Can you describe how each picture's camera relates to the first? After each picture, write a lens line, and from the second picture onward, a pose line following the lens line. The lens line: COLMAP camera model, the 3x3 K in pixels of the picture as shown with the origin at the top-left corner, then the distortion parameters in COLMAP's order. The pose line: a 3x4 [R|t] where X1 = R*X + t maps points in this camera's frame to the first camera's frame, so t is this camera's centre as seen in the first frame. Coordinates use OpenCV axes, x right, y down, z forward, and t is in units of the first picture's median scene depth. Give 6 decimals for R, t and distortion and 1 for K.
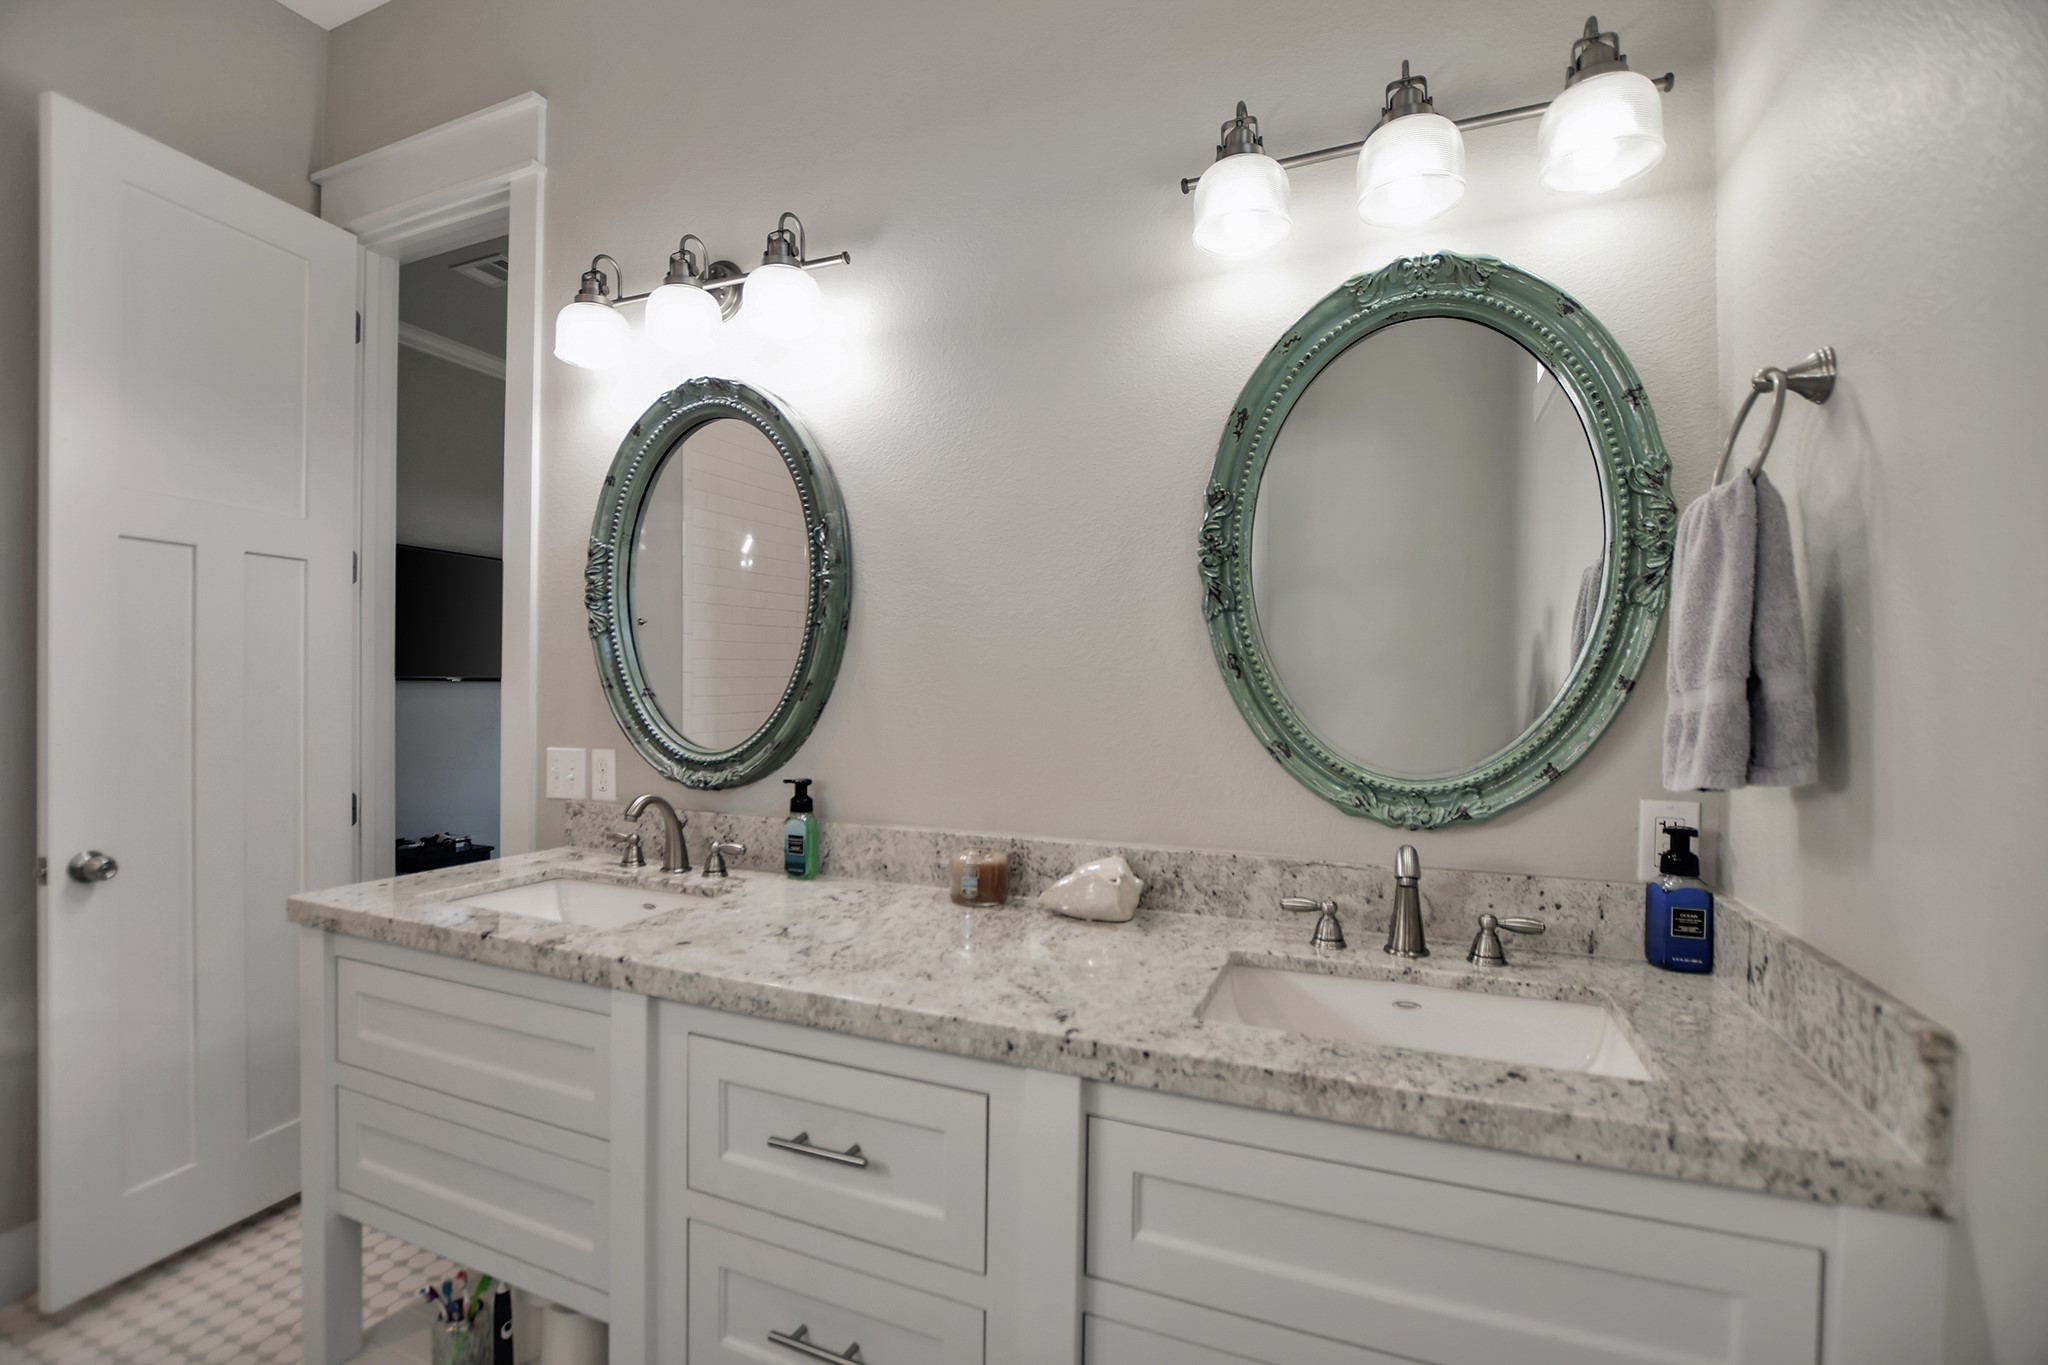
lens RADIAL K [[854.1, 0, 1023.3], [0, 854.1, 705.4], [0, 0, 1]] dist [-0.043209, 0.000137]
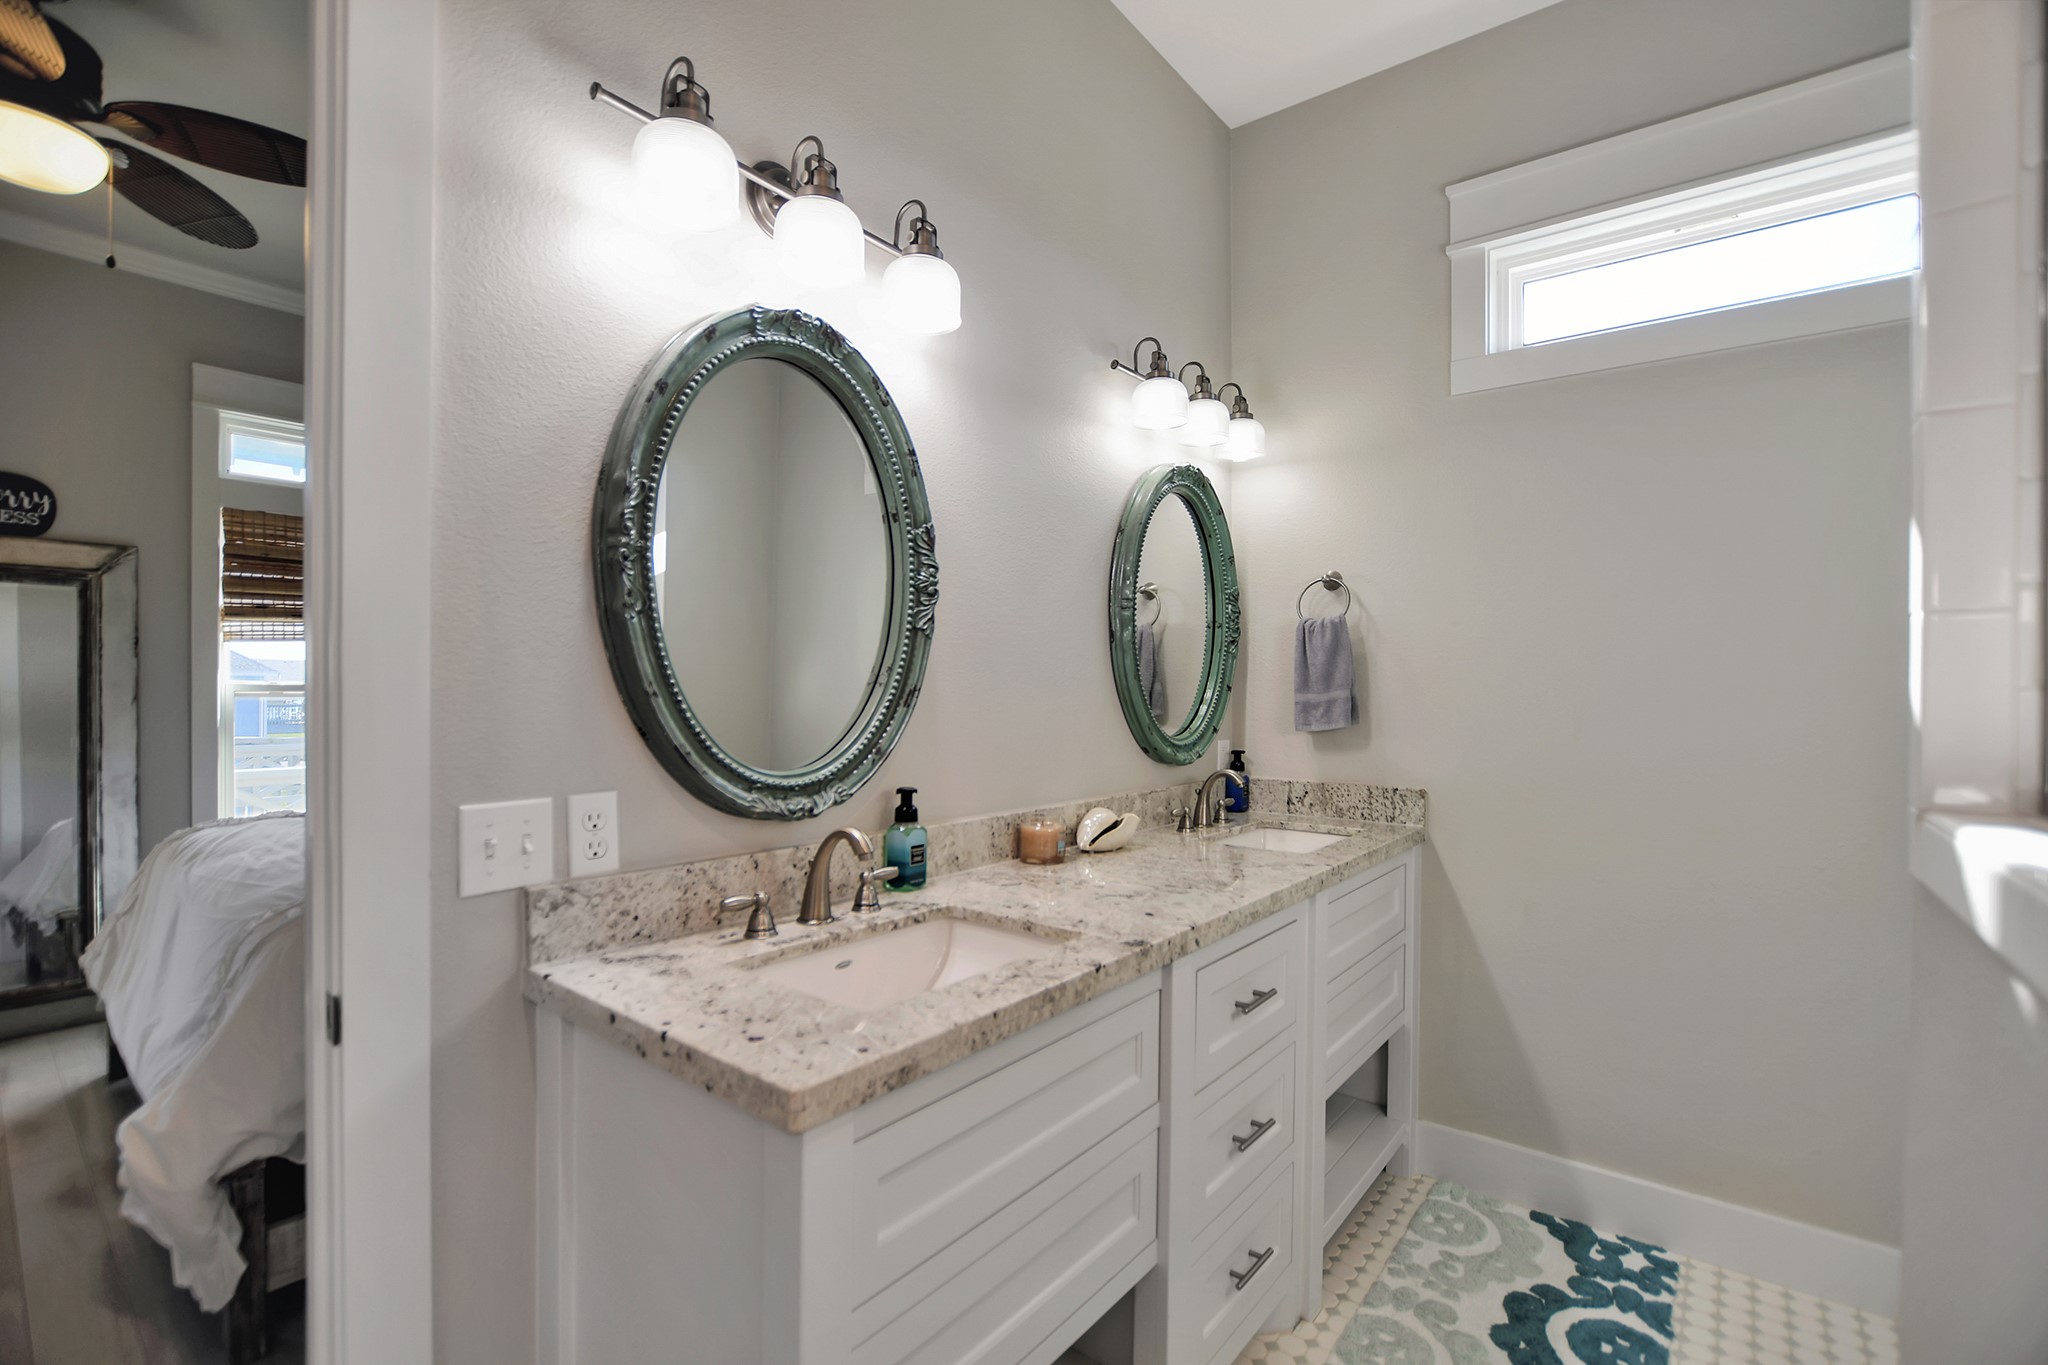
lens RADIAL K [[903.7, 0, 1018.0], [0, 903.7, 683.4], [0, 0, 1]] dist [-0.026608, 0.000241]
pose [[0.311766, -0.010828, 0.950097, -1.190065], [0.002332, 0.999941, 0.010630, -0.042510], [-0.950156, -0.001099, 0.311773, 0.556796]]
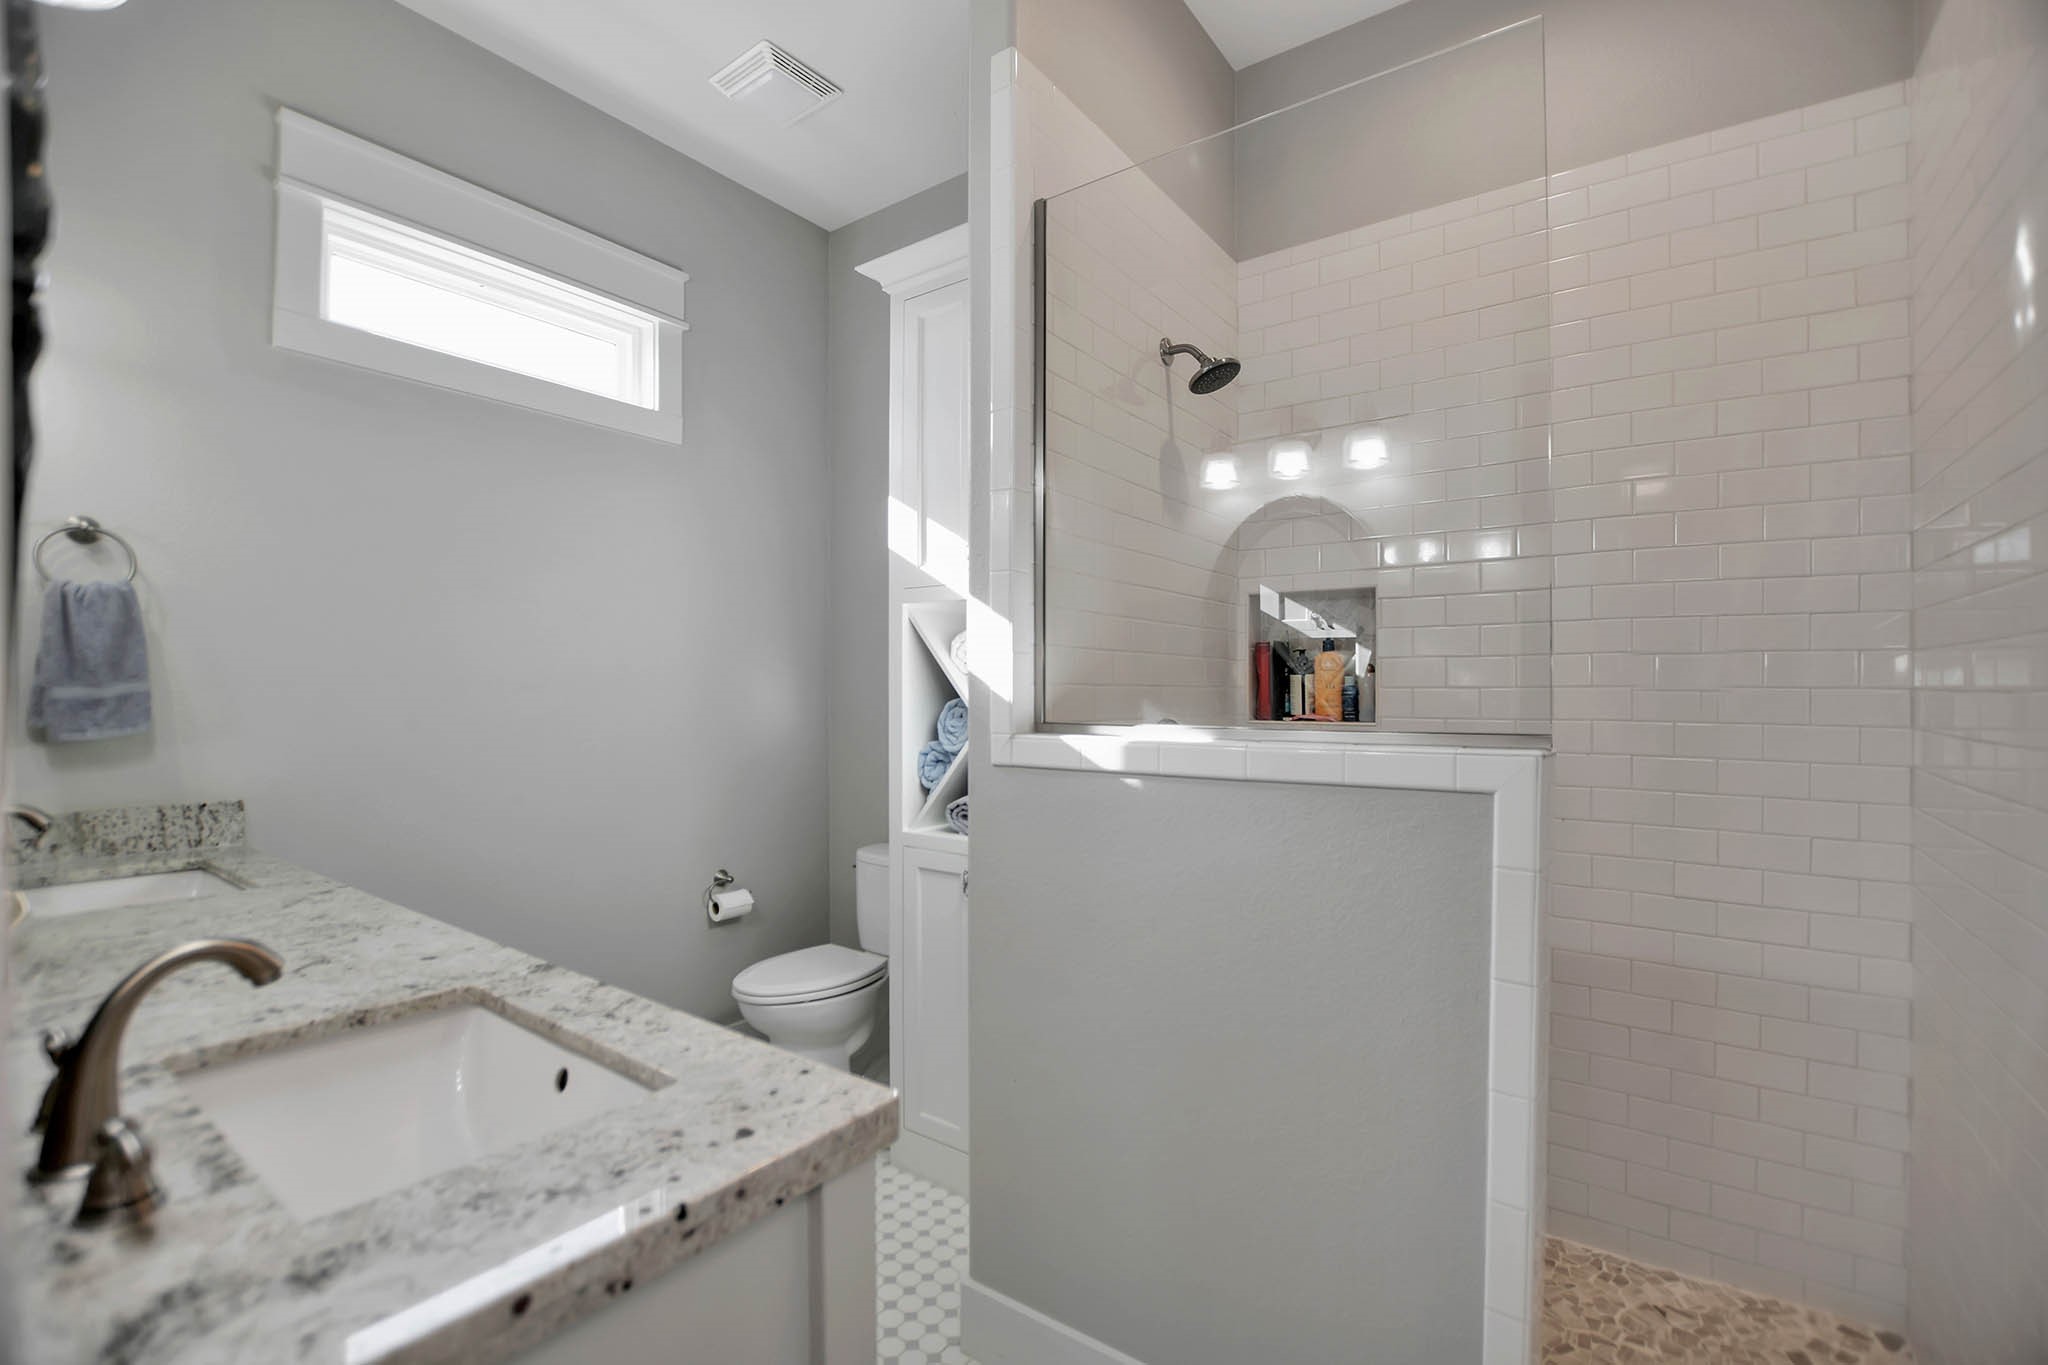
lens RADIAL K [[903.7, 0, 1018.0], [0, 903.7, 683.4], [0, 0, 1]] dist [-0.026608, 0.000241]
pose [[-0.959964, -0.016798, 0.279620, -0.952222], [-0.016352, 0.999859, 0.003928, -0.034895], [-0.279646, -0.000802, -0.960103, 1.269028]]
